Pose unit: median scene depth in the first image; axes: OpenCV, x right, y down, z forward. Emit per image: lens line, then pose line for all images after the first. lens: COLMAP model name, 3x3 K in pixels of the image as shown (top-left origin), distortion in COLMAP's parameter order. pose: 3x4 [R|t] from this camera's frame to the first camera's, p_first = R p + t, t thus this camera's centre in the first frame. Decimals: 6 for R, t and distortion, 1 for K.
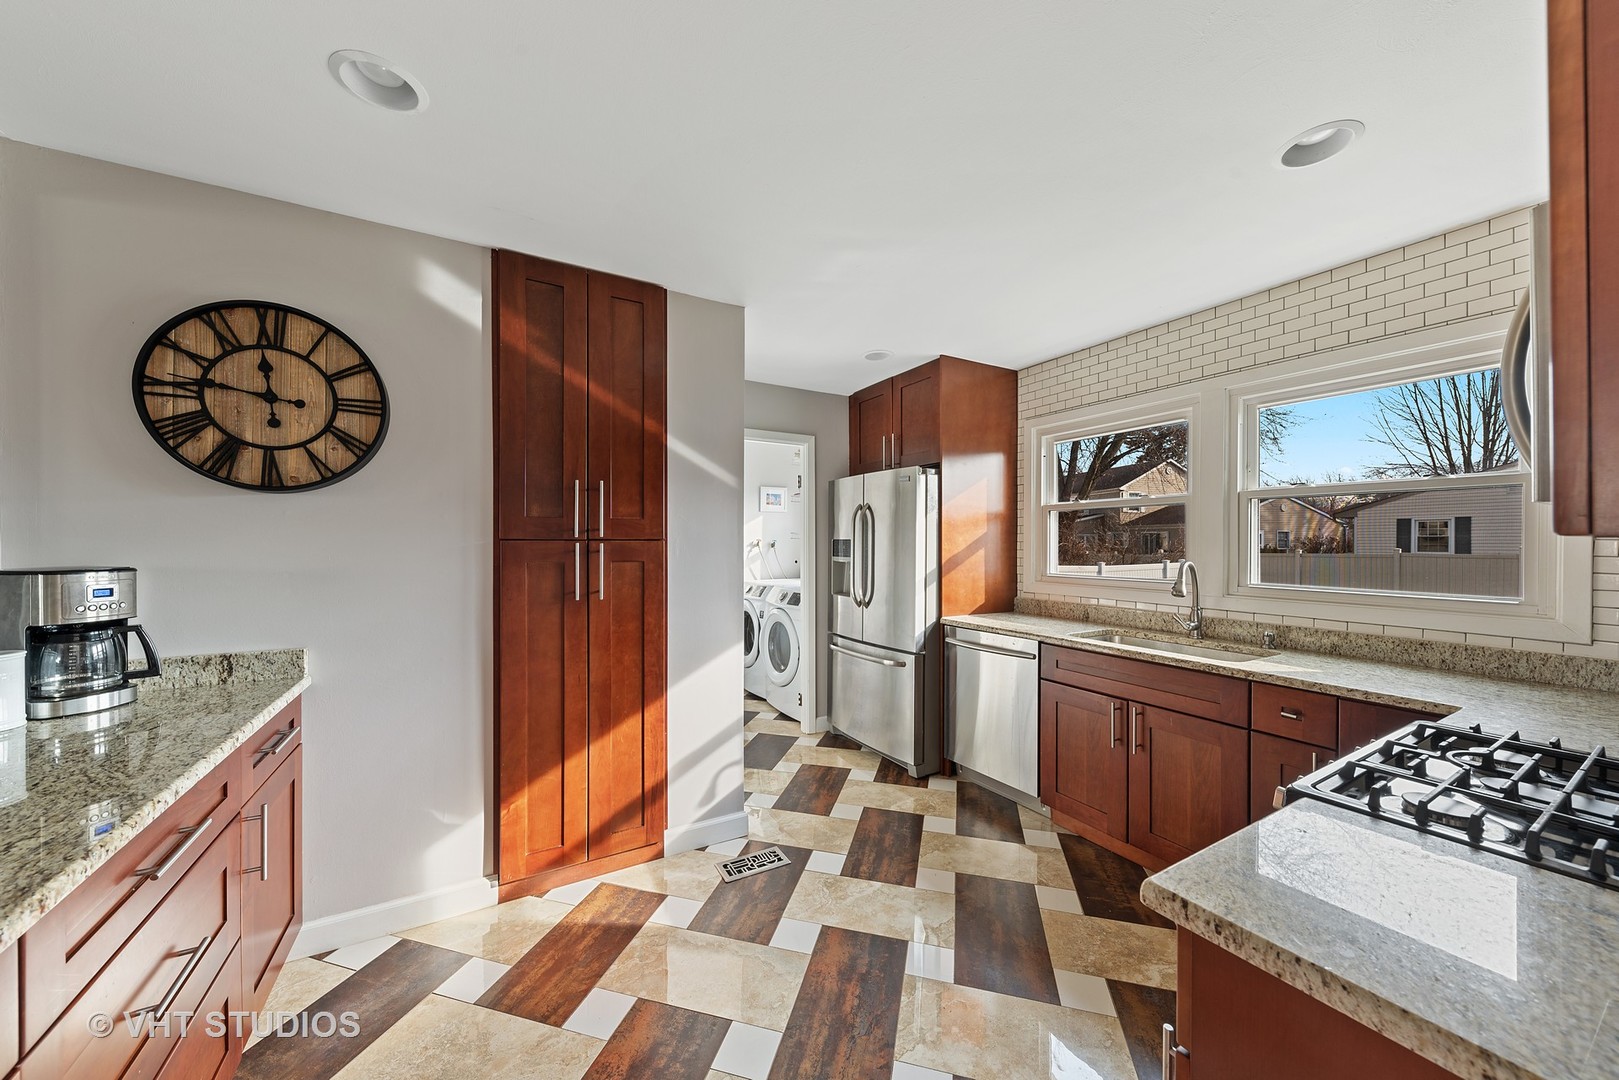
lens RADIAL K [[563.1, 0, 814.2], [0, 563.1, 542.9], [0, 0, 1]] dist [0.000595, -0.000360]
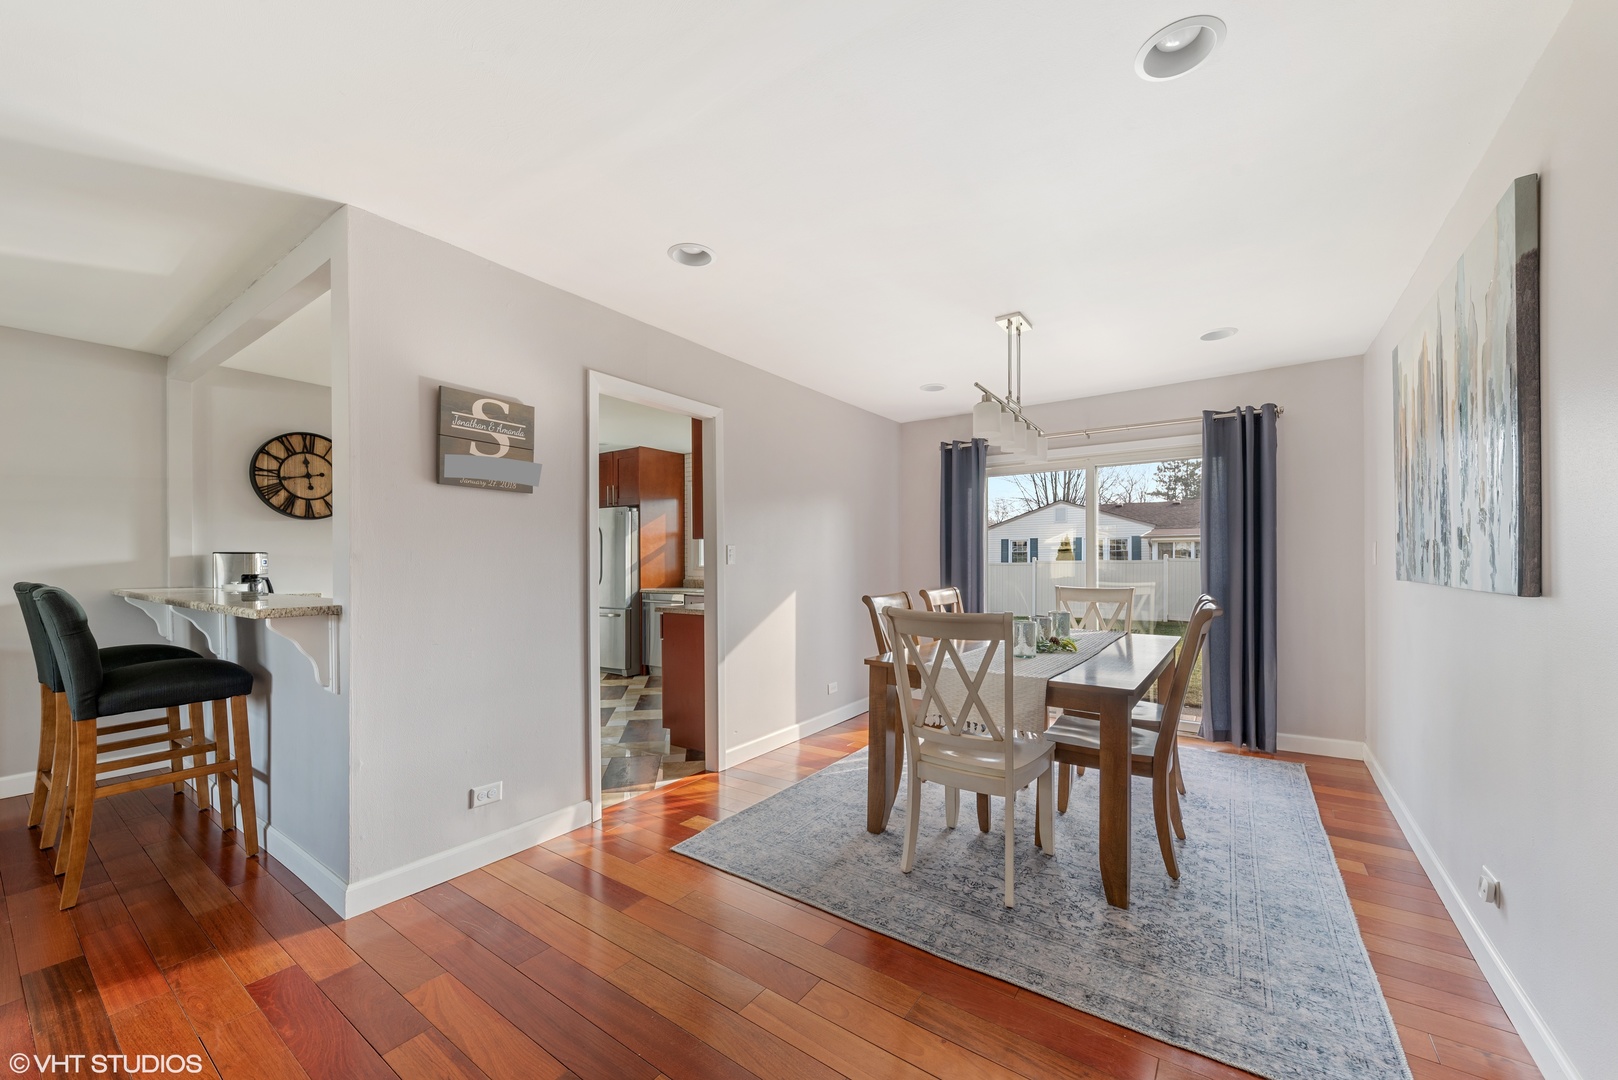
lens RADIAL K [[616.5, 0, 808.2], [0, 616.5, 562.9], [0, 0, 1]] dist [0.003845, -0.000492]
pose [[0.909097, -0.007364, 0.416519, -0.119959], [0.006612, 0.999973, 0.003247, 0.045354], [-0.416532, -0.000197, 0.909121, -1.108674]]
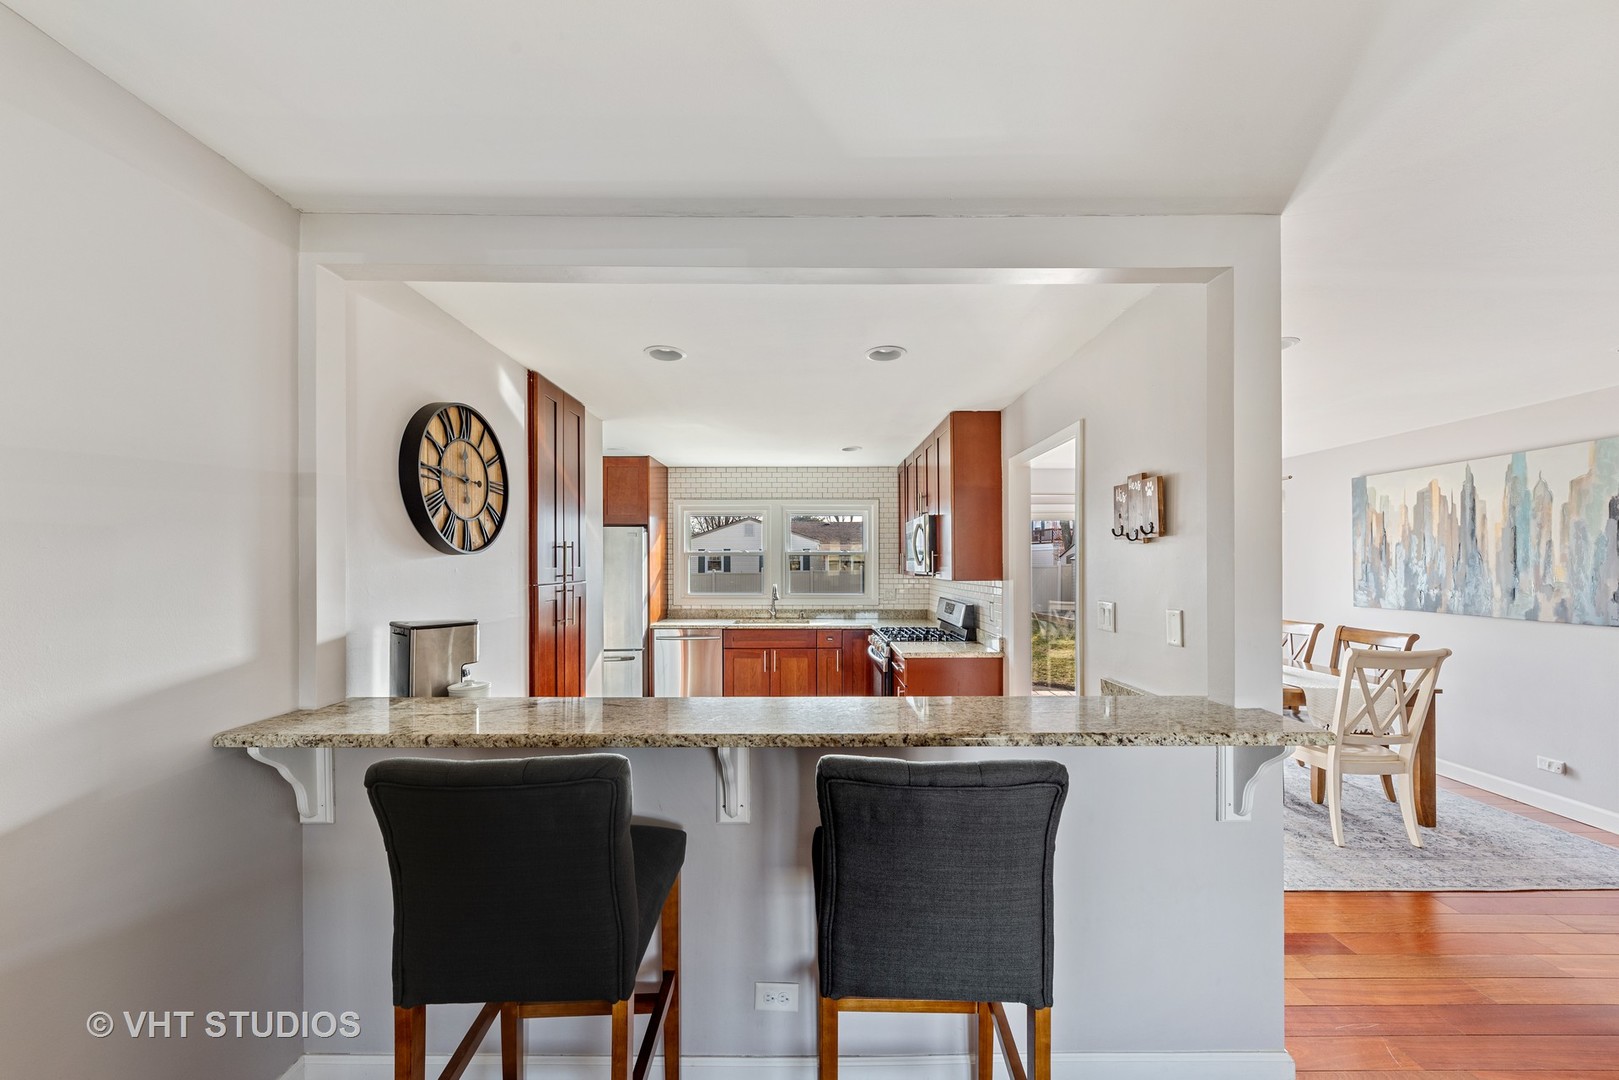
lens RADIAL K [[563.1, 0, 807.5], [0, 563.1, 564.5], [0, 0, 1]] dist [0.000595, -0.000360]
pose [[0.500974, -0.005099, 0.865447, -0.945989], [0.002618, 0.999987, 0.004376, -0.041636], [-0.865458, 0.000074, 0.500981, -0.163507]]
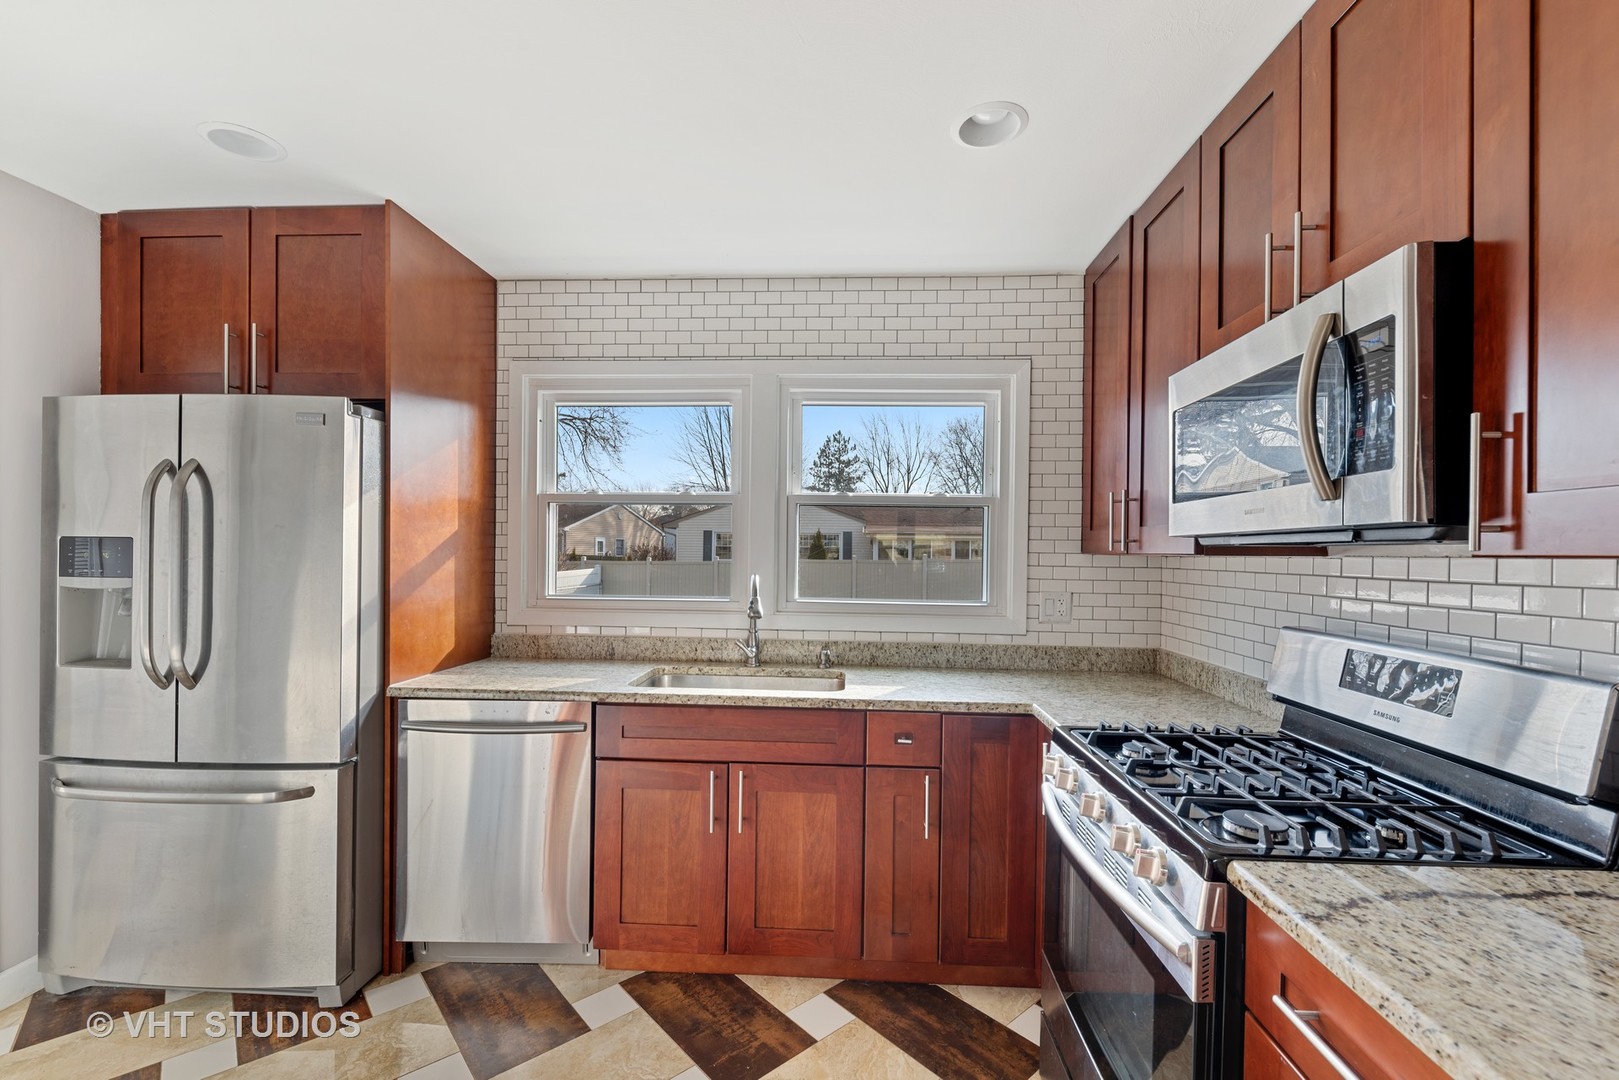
lens RADIAL K [[689.1, 0, 817.0], [0, 689.1, 553.6], [0, 0, 1]] dist [-0.006914, -0.000293]
pose [[0.541753, 0.005310, 0.840521, -0.111168], [-0.011774, 0.999930, 0.001272, -0.000506], [-0.840455, -0.010585, 0.541778, 0.308687]]
